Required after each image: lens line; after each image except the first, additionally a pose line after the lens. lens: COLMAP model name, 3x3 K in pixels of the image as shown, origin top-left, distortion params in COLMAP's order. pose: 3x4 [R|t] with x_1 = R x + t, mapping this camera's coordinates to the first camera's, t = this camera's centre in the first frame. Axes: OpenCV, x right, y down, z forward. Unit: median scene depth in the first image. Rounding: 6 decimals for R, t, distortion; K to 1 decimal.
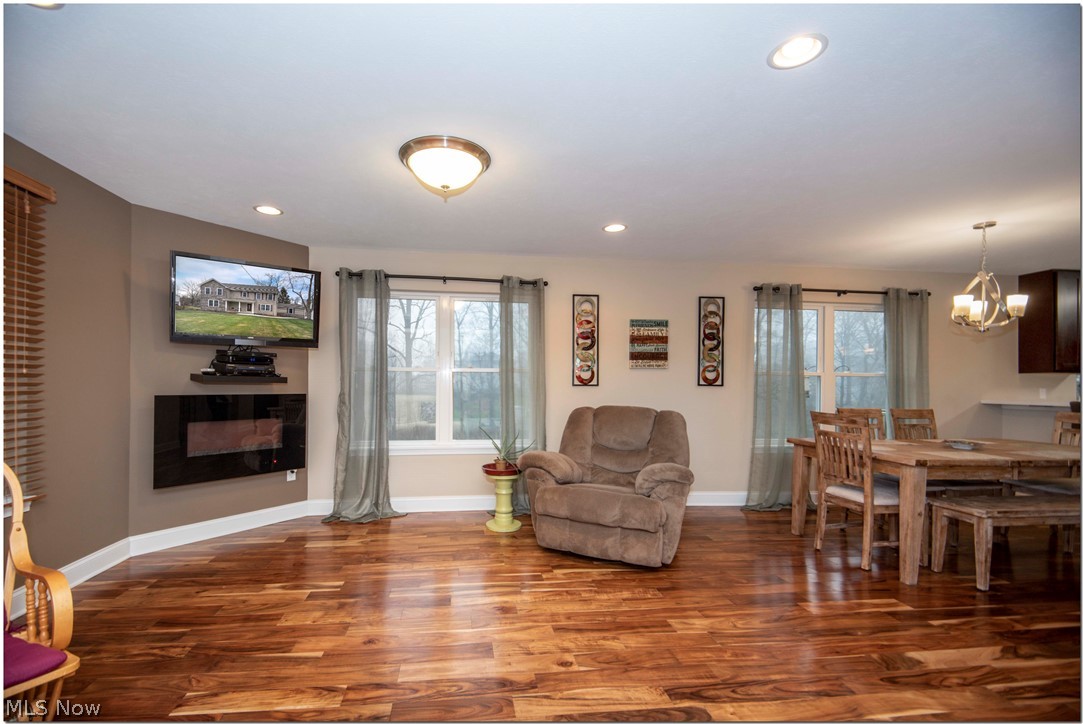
lens RADIAL K [[460.9, 0, 507.7], [0, 460.9, 381.2], [0, 0, 1]] dist [0.015220, -0.008148]
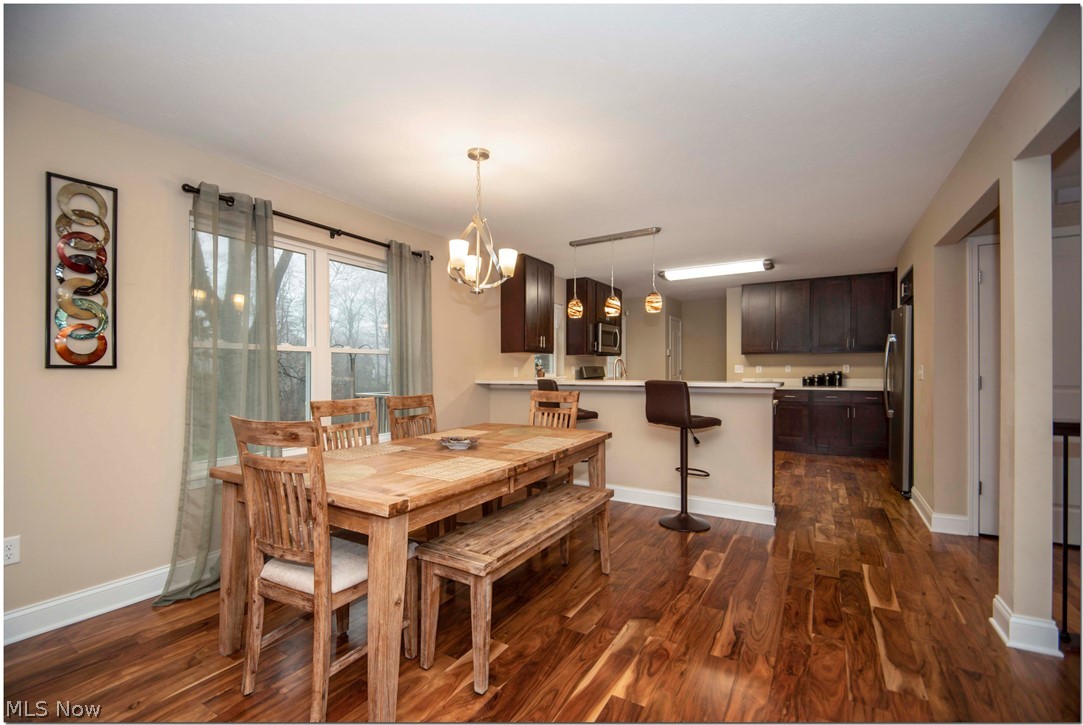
lens RADIAL K [[460.9, 0, 539.1], [0, 460.9, 369.2], [0, 0, 1]] dist [0.015220, -0.008148]
pose [[0.594072, -0.011039, 0.804336, 0.422551], [0.003546, 0.999932, 0.011105, 0.010012], [-0.804404, -0.003745, 0.594071, 0.418412]]
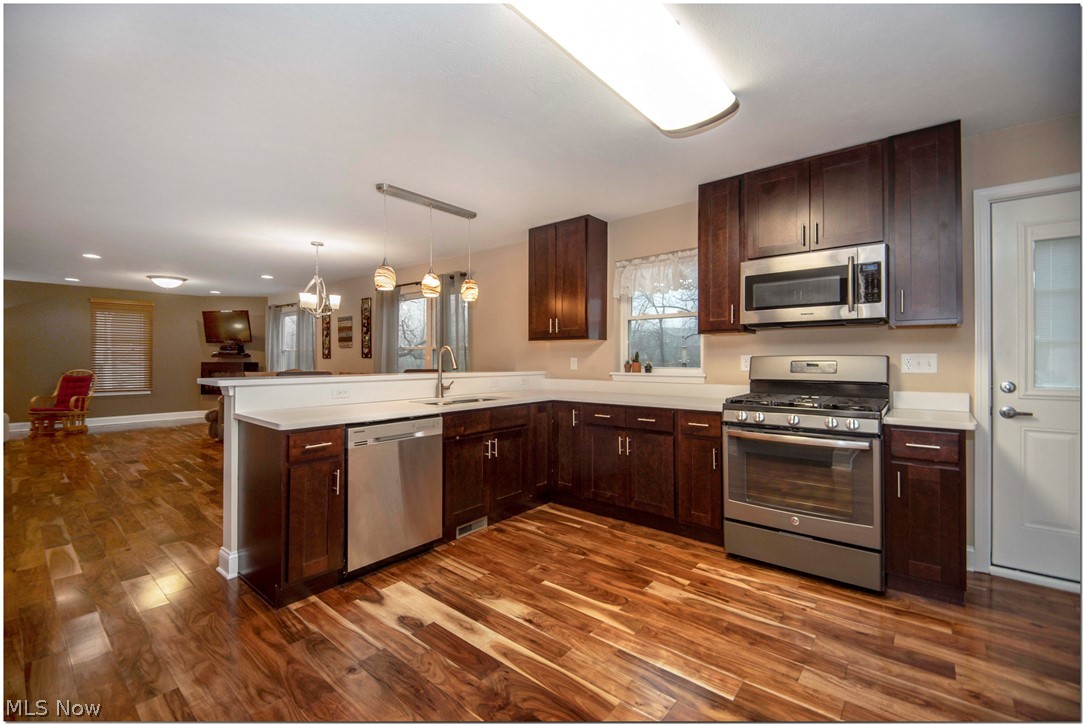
lens RADIAL K [[460.9, 0, 529.4], [0, 460.9, 346.0], [0, 0, 1]] dist [0.015220, -0.008148]
pose [[0.684557, -0.024955, -0.728532, 2.328855], [0.003648, 0.999519, -0.030810, 0.024569], [0.728950, 0.018434, 0.684319, 0.450311]]
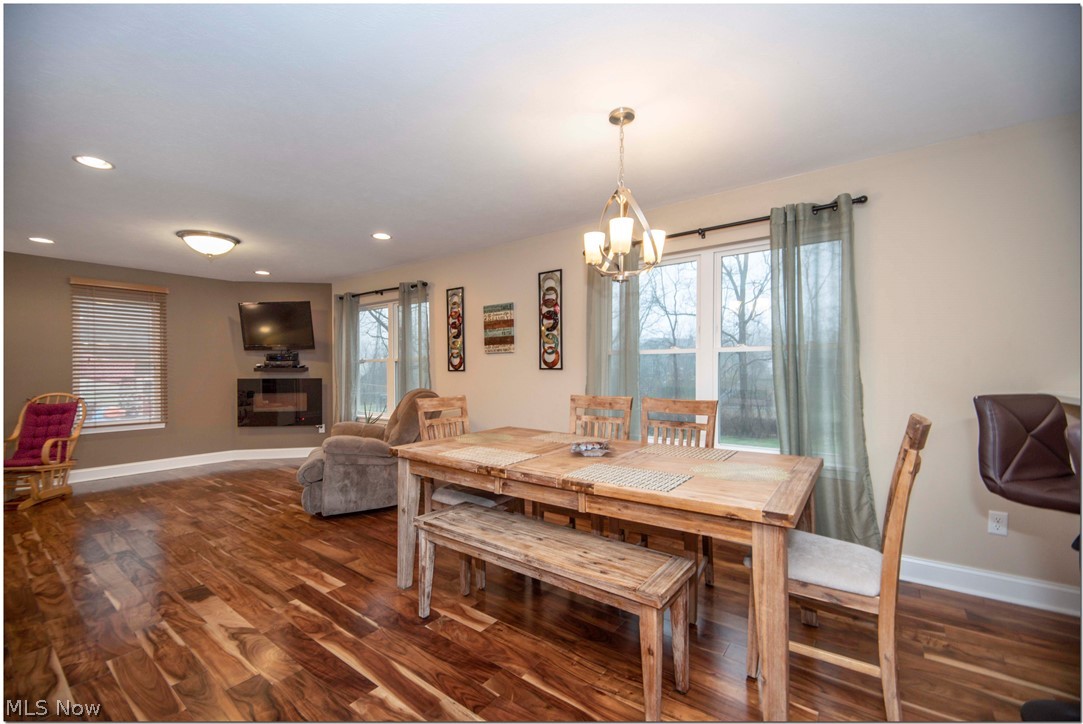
lens RADIAL K [[460.9, 0, 513.4], [0, 460.9, 363.6], [0, 0, 1]] dist [0.015220, -0.008148]
pose [[0.708404, -0.022992, -0.705433, 1.253189], [0.012431, 0.999721, -0.020099, 0.018343], [0.705698, 0.005469, 0.708492, 0.391335]]
